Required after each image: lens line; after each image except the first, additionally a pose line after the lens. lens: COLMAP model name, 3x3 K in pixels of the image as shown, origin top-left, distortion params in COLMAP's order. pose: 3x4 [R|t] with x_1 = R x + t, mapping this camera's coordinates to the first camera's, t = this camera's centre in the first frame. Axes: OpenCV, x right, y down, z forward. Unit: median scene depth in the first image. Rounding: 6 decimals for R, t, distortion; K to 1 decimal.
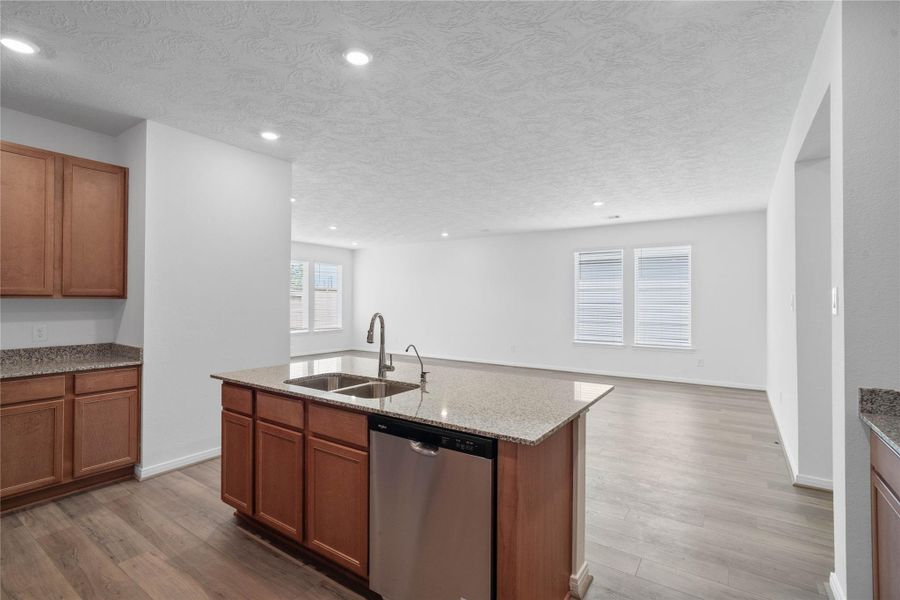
lens RADIAL K [[424.0, 0, 445.1], [0, 424.0, 294.6], [0, 0, 1]] dist [-0.009267, 0.005004]
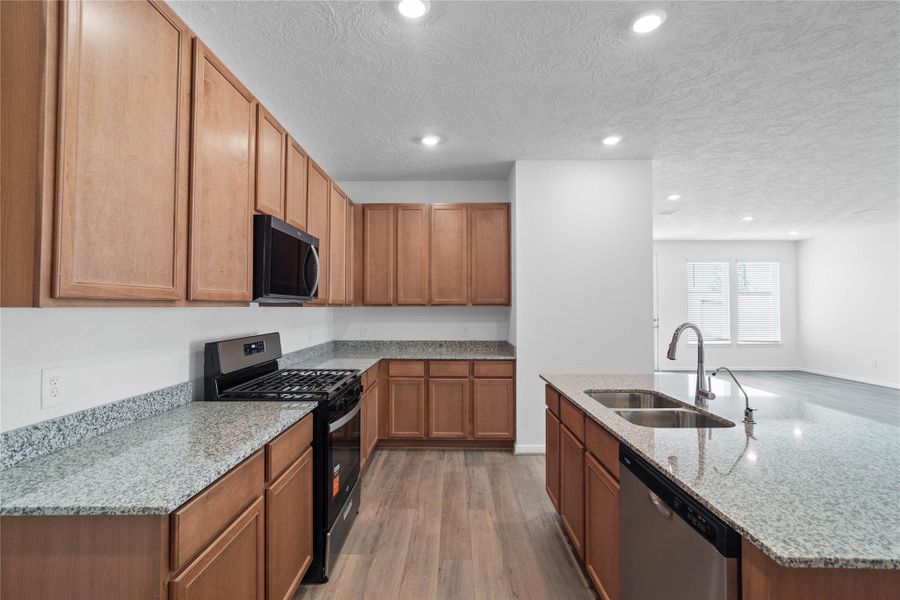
lens RADIAL K [[424.0, 0, 447.2], [0, 424.0, 294.2], [0, 0, 1]] dist [-0.009267, 0.005004]
pose [[0.560285, -0.028046, -0.827825, 0.215590], [0.014380, 0.999605, -0.024133, 0.001834], [0.828175, 0.001617, 0.560467, 0.156506]]
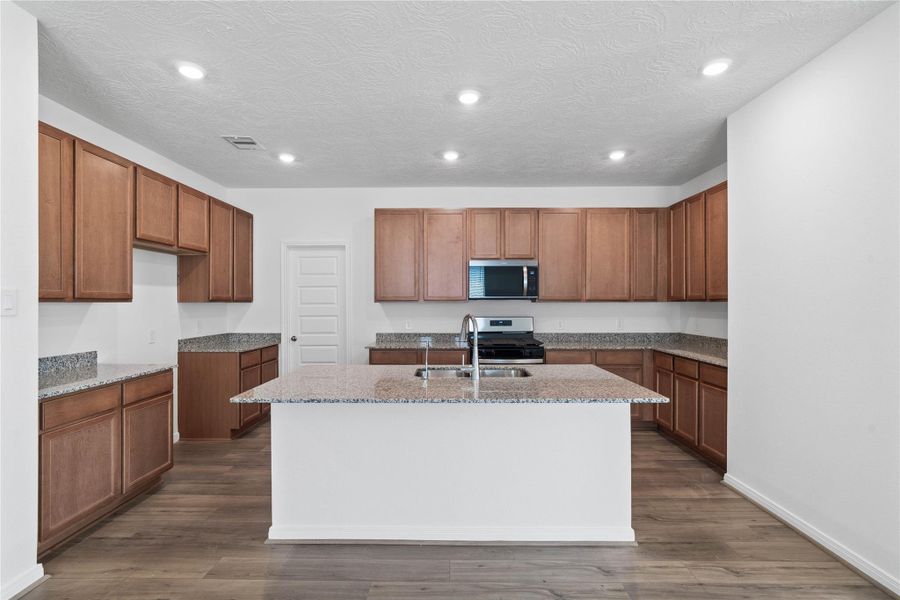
lens RADIAL K [[424.0, 0, 454.1], [0, 424.0, 302.4], [0, 0, 1]] dist [-0.009267, 0.005004]
pose [[-0.822280, -0.000485, -0.569083, 0.401774], [0.007786, 0.999896, -0.012102, 0.020775], [0.569030, -0.014382, -0.822191, 1.585486]]
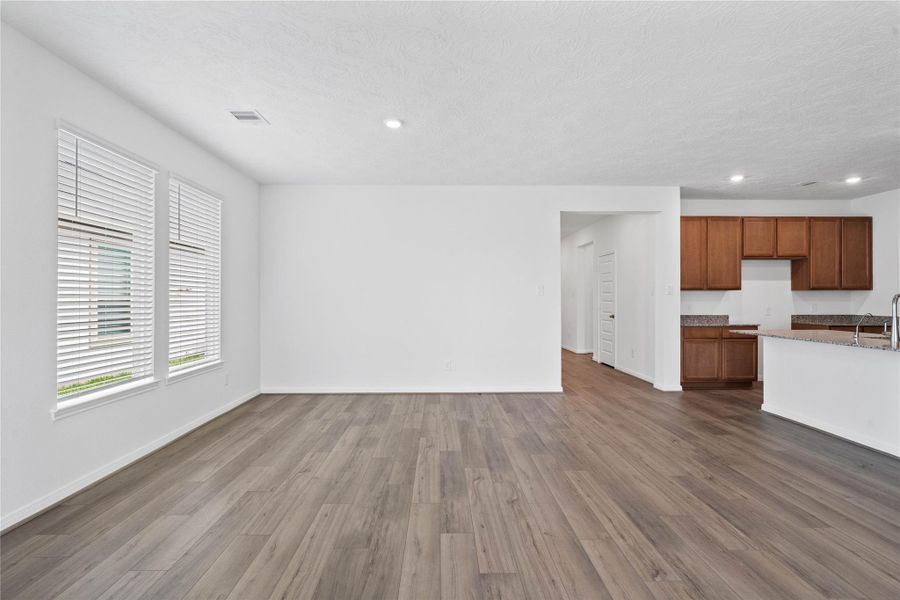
lens RADIAL K [[424.0, 0, 443.5], [0, 424.0, 295.4], [0, 0, 1]] dist [-0.009267, 0.005004]
pose [[-0.590897, 0.005171, 0.806731, -0.333564], [-0.007472, 0.999901, -0.011882, 0.060370], [-0.806713, -0.013049, -0.590800, 2.608140]]
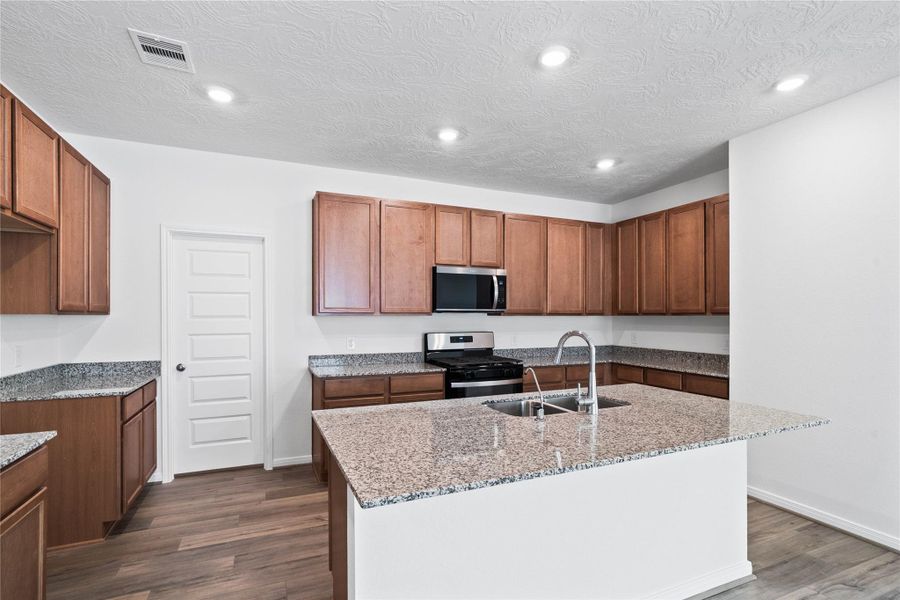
lens RADIAL K [[424.0, 0, 442.6], [0, 424.0, 318.0], [0, 0, 1]] dist [-0.009267, 0.005004]
pose [[-0.525440, 0.001985, -0.850829, 0.582473], [0.009827, 0.999945, -0.003735, 0.014651], [0.850774, -0.010323, -0.525430, 1.032195]]
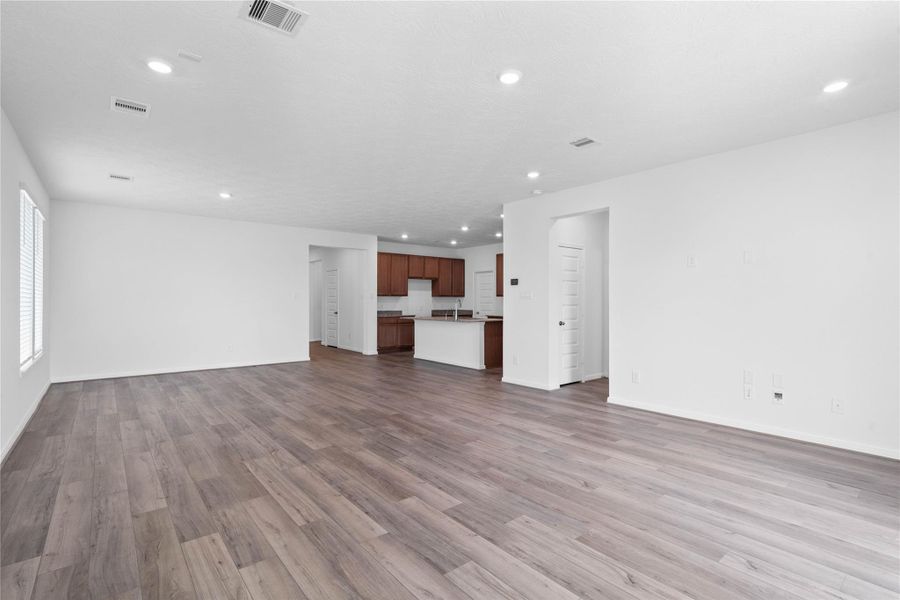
lens RADIAL K [[424.0, 0, 447.4], [0, 424.0, 301.1], [0, 0, 1]] dist [-0.009267, 0.005004]
pose [[-0.965389, -0.001967, 0.260805, -0.806237], [-0.004693, 0.999941, -0.009829, 0.075410], [-0.260770, -0.010713, -0.965341, 3.645587]]
